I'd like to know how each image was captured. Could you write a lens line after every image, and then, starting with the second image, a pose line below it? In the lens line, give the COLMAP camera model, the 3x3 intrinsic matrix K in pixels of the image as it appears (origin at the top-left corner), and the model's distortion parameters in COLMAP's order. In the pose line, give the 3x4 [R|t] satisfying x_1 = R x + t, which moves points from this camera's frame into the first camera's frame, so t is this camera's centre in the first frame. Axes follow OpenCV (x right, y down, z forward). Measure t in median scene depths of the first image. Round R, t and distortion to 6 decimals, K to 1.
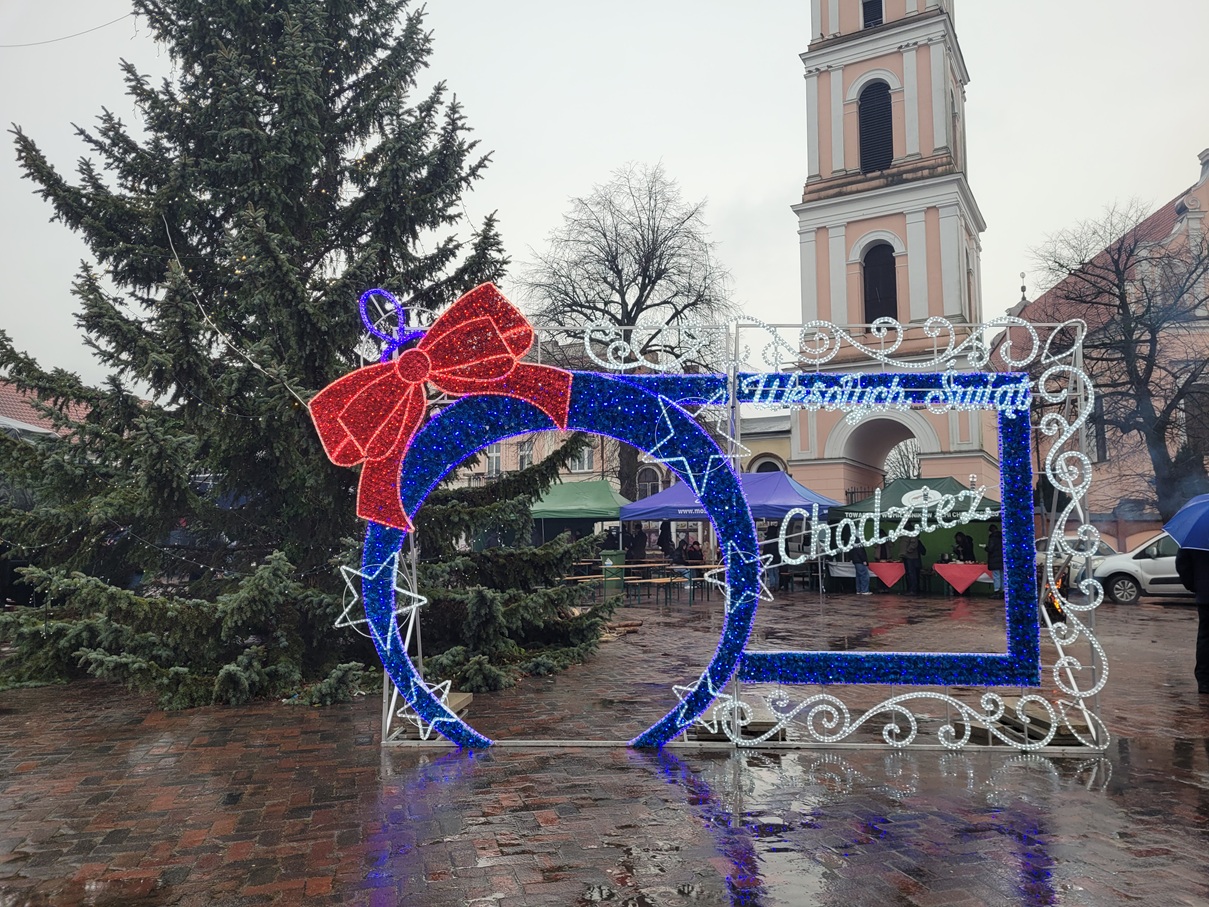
lens RADIAL K [[933.8, 0, 607.7], [0, 933.8, 450.2], [0, 0, 1]] dist [0.061715, -0.045031]
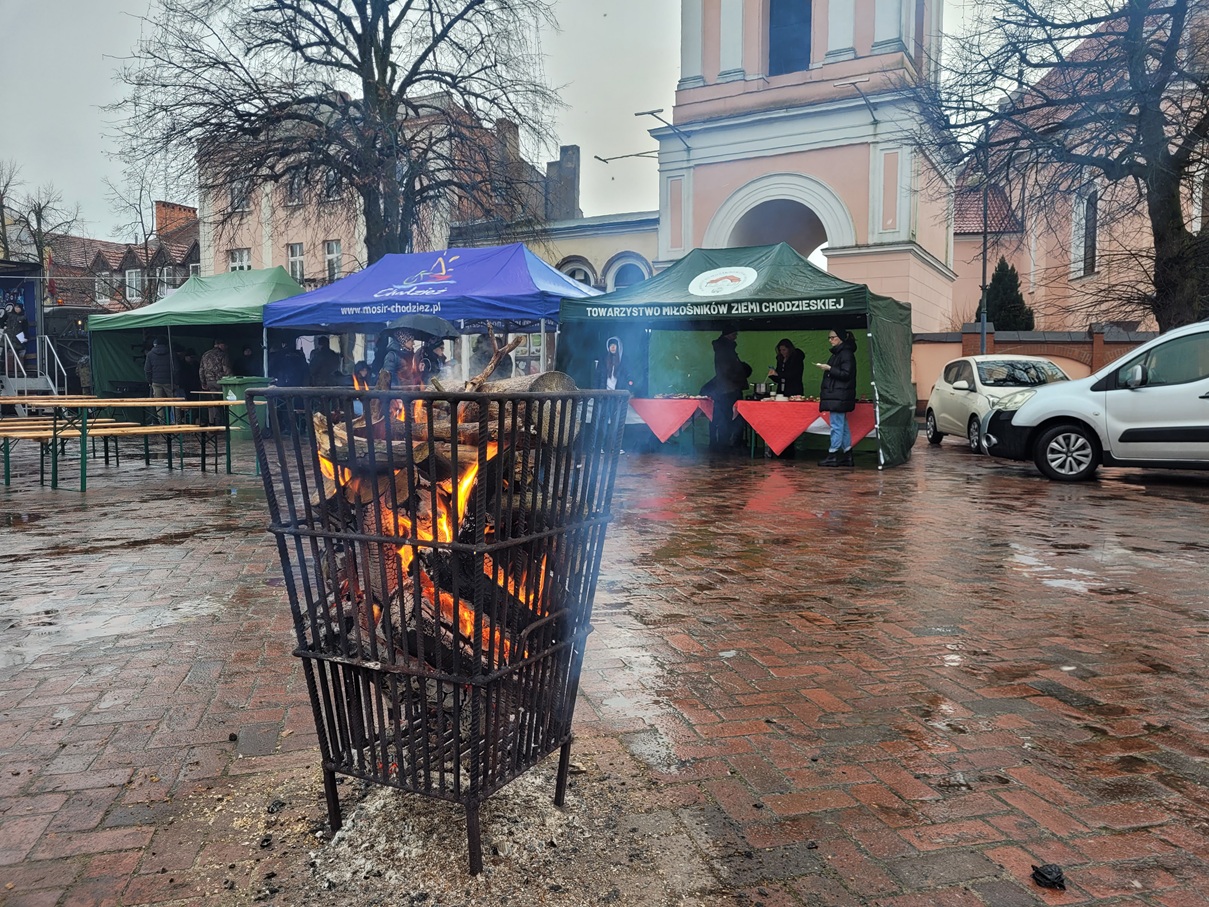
lens RADIAL K [[933.8, 0, 599.8], [0, 933.8, 453.5], [0, 0, 1]] dist [0.061715, -0.045031]
pose [[0.999980, 0.006086, 0.001841, 0.267462], [-0.006313, 0.984817, 0.173482, 0.056885], [-0.000757, -0.173490, 0.984835, 0.458308]]
